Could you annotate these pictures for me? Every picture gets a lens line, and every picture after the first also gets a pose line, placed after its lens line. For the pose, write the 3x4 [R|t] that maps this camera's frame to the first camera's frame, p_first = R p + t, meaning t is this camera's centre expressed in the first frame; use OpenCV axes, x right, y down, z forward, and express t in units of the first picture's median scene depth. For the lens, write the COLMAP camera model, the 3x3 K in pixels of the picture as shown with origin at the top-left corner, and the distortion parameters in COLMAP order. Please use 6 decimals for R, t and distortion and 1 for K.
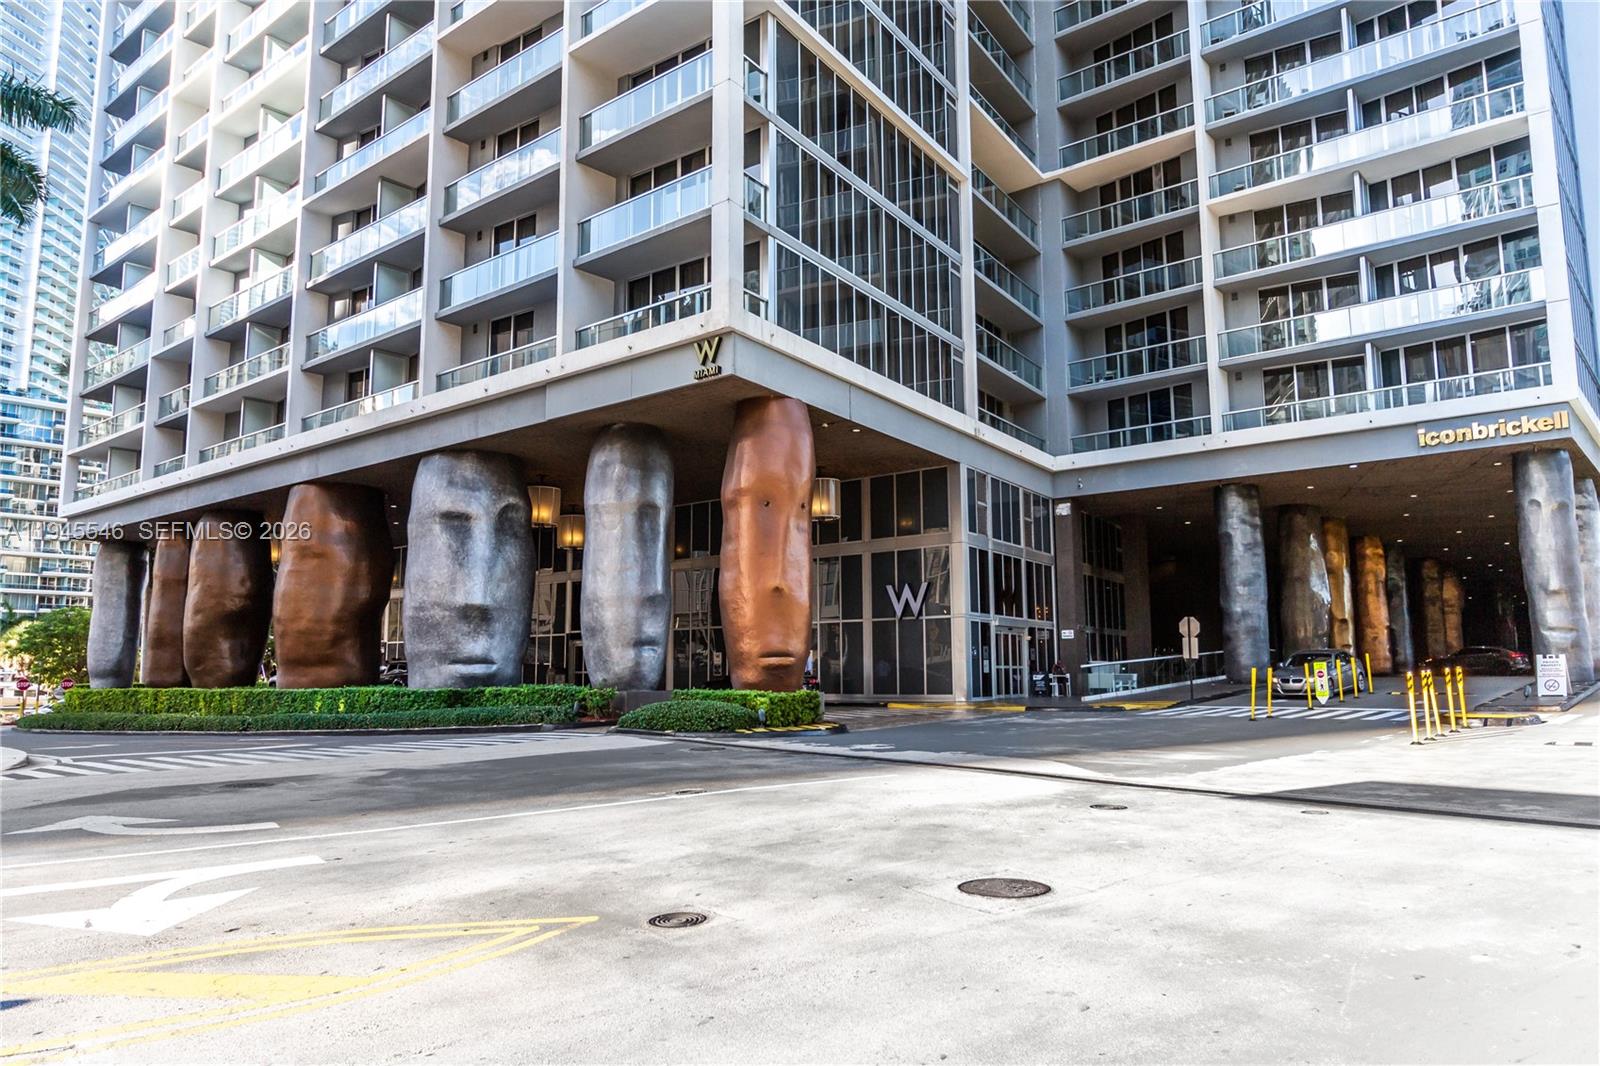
lens RADIAL K [[1098.2, 0, 799.3], [0, 1098.2, 531.5], [0, 0, 1]] dist [-0.005691, -0.000575]
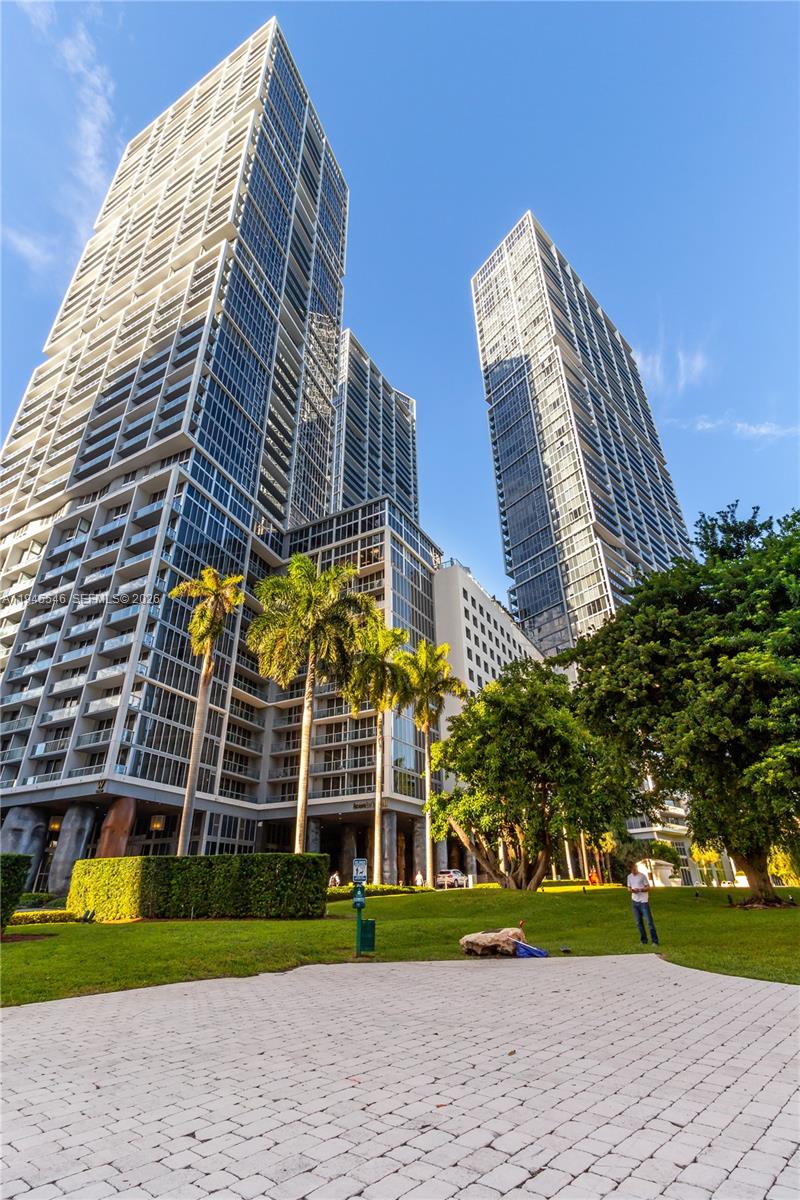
lens RADIAL K [[561.0, 0, 398.8], [0, 561.0, 601.0], [0, 0, 1]] dist [-0.003246, -0.000231]
pose [[0.982693, 0.080088, 0.167031, 0.405424], [-0.018587, 0.939786, -0.341258, -0.100408], [-0.184304, 0.332248, 0.925010, -0.810493]]
